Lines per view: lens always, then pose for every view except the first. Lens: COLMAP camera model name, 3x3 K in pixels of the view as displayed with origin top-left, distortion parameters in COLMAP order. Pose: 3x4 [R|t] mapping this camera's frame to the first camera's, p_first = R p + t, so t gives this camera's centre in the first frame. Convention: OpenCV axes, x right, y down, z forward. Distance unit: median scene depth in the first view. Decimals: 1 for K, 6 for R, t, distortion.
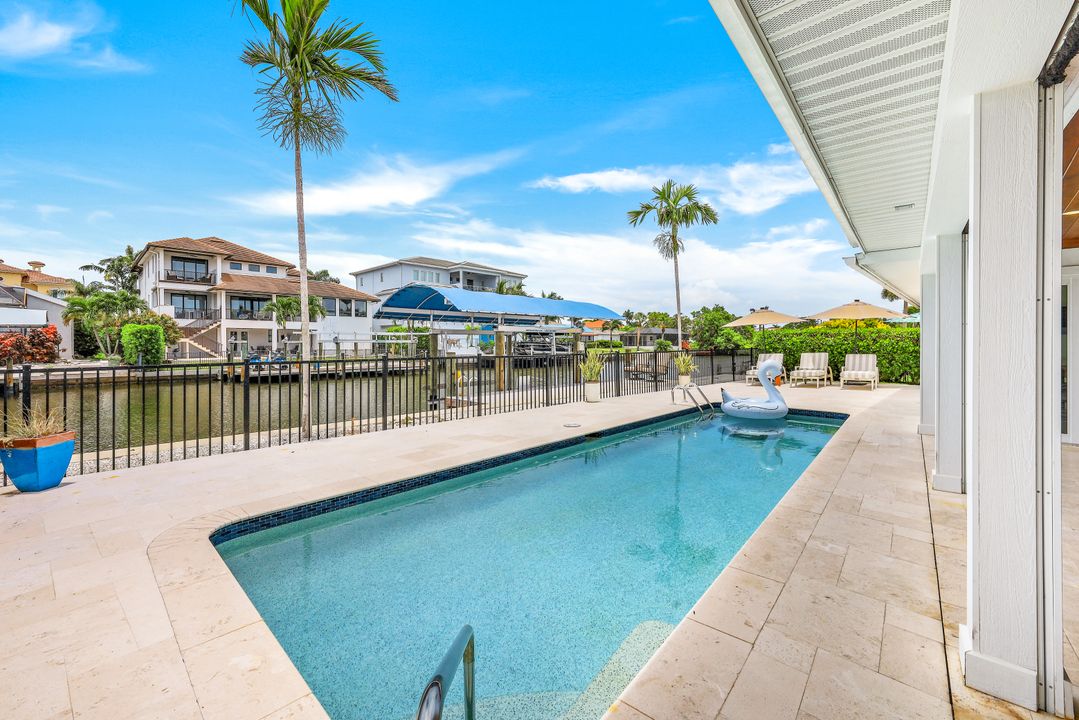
lens RADIAL K [[436.0, 0, 540.5], [0, 436.0, 351.9], [0, 0, 1]] dist [0.003357, -0.000296]
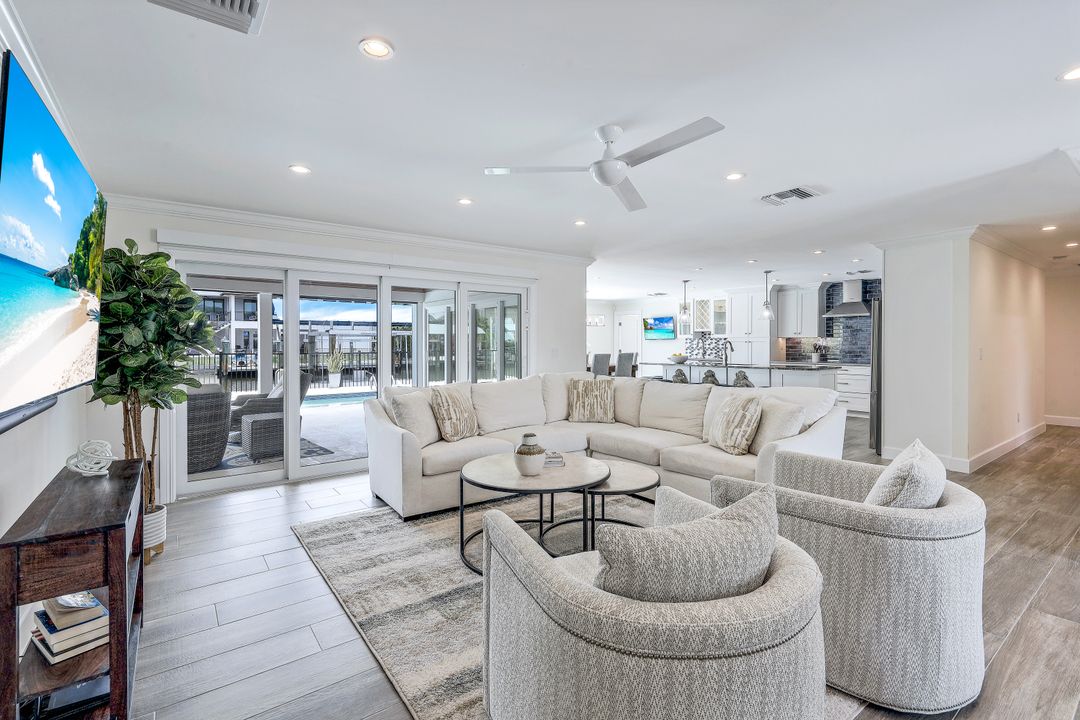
lens RADIAL K [[498.7, 0, 529.7], [0, 498.7, 352.8], [0, 0, 1]] dist [-0.019044, 0.000525]
pose [[0.984446, 0.001057, -0.175682, 0.214719], [-0.000550, 0.999996, 0.002934, -0.000649], [0.175684, -0.002792, 0.984443, -0.086016]]
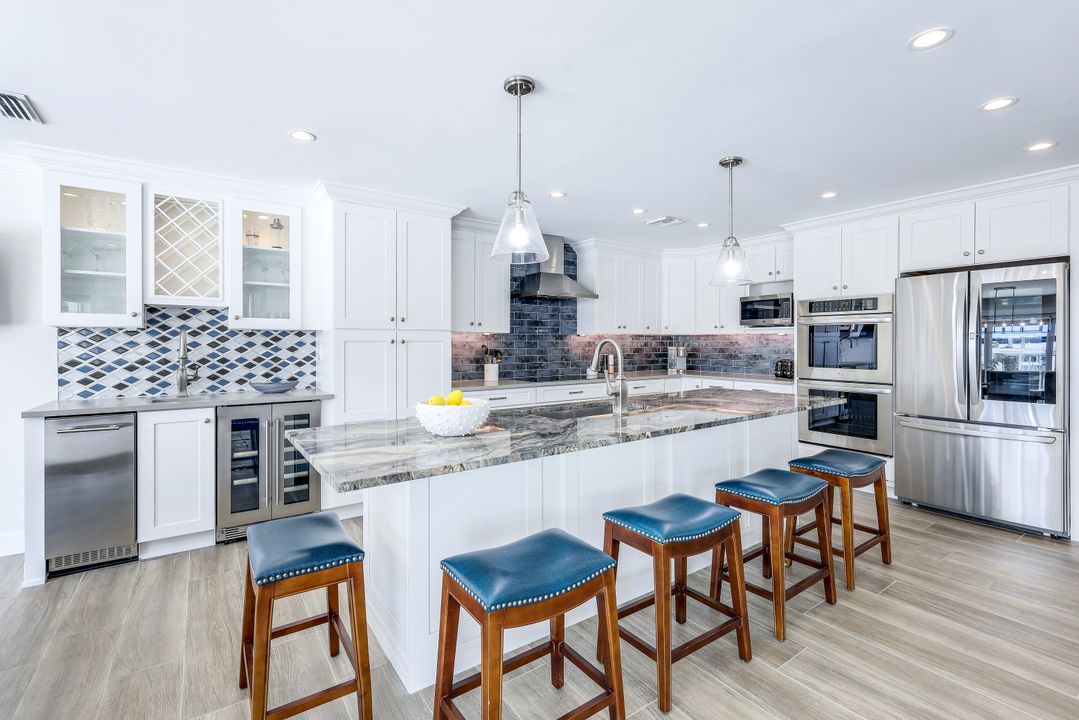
lens RADIAL K [[487.7, 0, 543.8], [0, 487.7, 343.3], [0, 0, 1]] dist [-0.002876, 0.000083]
pose [[0.180213, -0.002143, 0.983625, 0.195556], [0.018056, 0.999836, -0.001130, -0.003944], [-0.983462, 0.017963, 0.180222, 0.101524]]
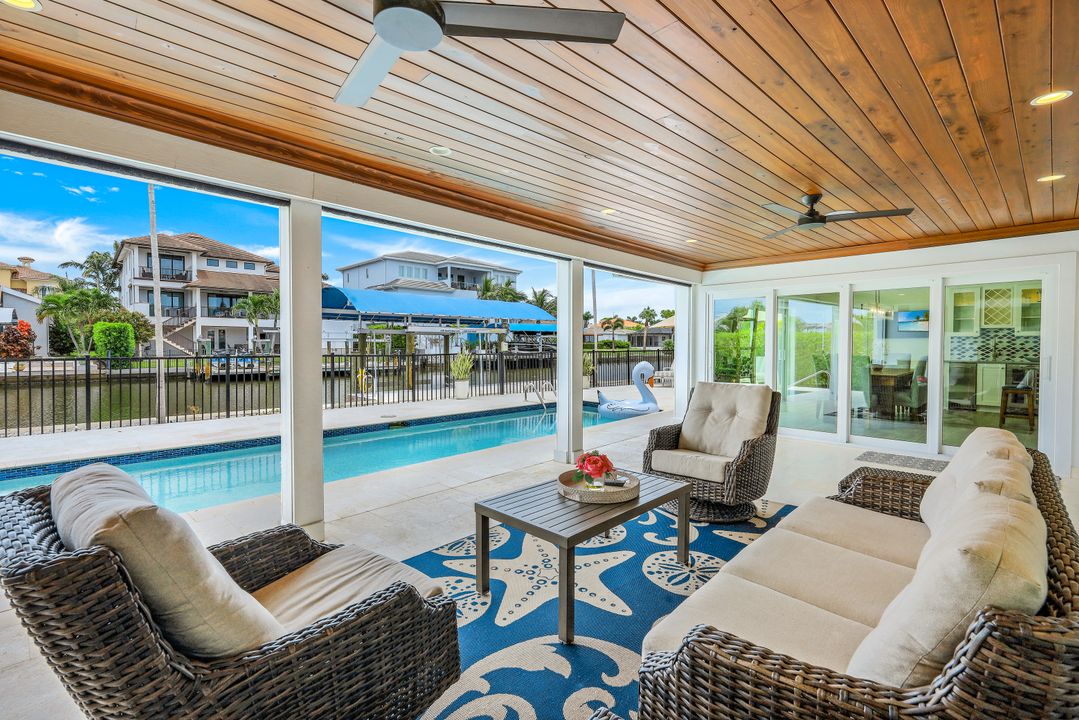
lens RADIAL K [[475.7, 0, 536.4], [0, 475.7, 352.3], [0, 0, 1]] dist [0.007466, -0.001142]
pose [[0.998921, 0.005865, -0.046076, 0.079982], [-0.005894, 0.999983, -0.000487, 0.000576], [0.046073, 0.000758, 0.998938, -0.035321]]
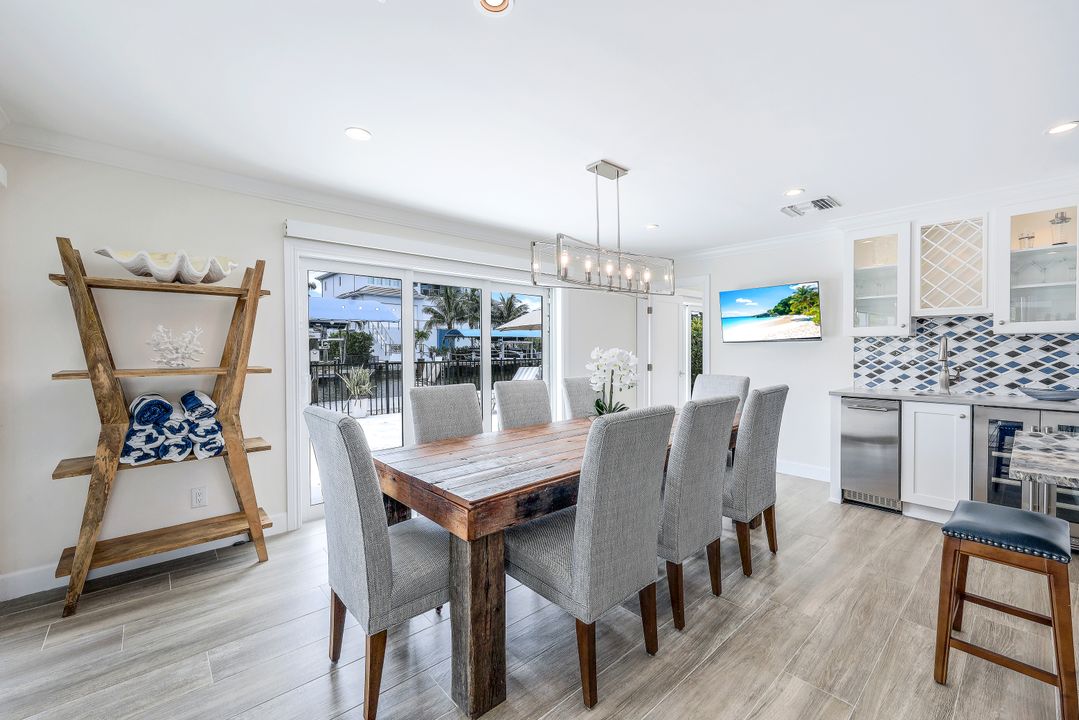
lens RADIAL K [[448.6, 0, 539.0], [0, 448.6, 353.1], [0, 0, 1]] dist [0.009470, 0.000376]
pose [[0.998261, -0.002874, -0.058873, 0.191666], [0.002282, 0.999946, -0.010109, -0.003465], [0.058899, 0.009958, 0.998214, 0.085721]]
